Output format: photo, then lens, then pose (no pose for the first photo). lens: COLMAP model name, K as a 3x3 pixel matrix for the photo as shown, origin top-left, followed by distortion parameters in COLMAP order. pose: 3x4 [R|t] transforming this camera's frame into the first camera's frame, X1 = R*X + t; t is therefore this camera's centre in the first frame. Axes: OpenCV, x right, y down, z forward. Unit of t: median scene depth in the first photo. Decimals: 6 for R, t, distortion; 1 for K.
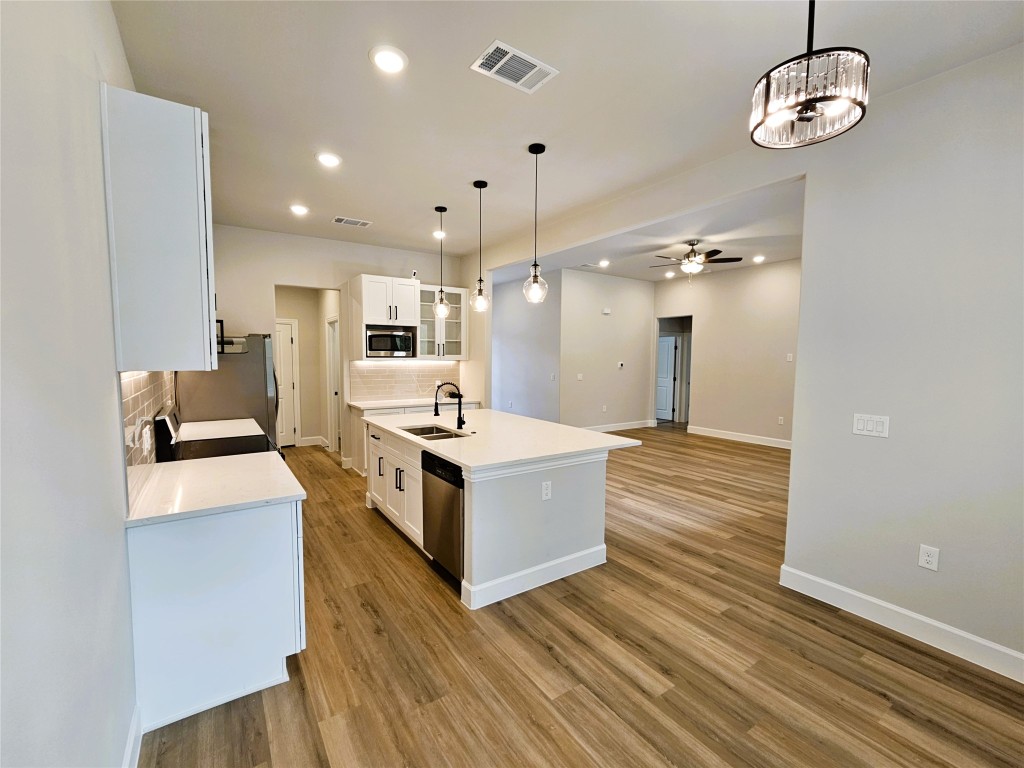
lens RADIAL K [[422.0, 0, 512.0], [0, 422.0, 384.0], [0, 0, 1]] dist [-0.000823, -0.000343]
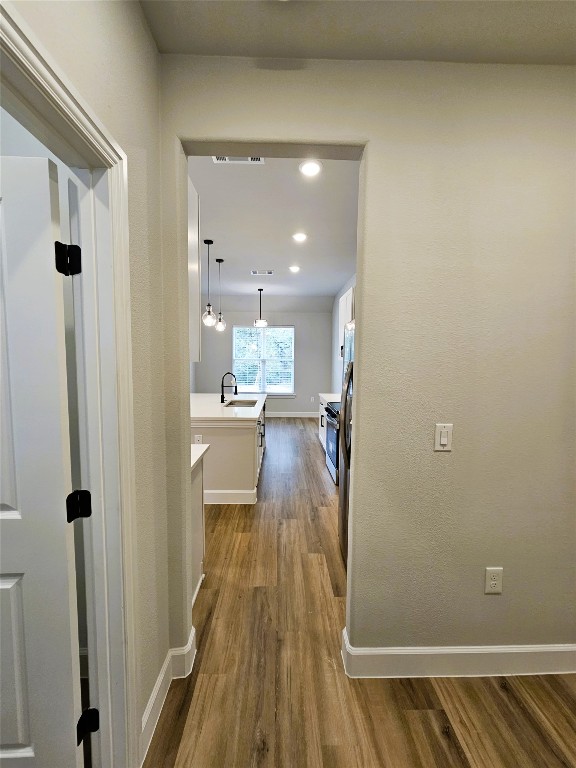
lens RADIAL K [[316.5, 0, 288.0], [0, 316.5, 384.0], [0, 0, 1]] dist [-0.000823, -0.000343]
pose [[-0.832491, -0.054892, 0.551313, -0.851124], [0.021969, 0.991027, 0.131846, -0.092494], [-0.553603, 0.121873, -0.823815, 1.626659]]
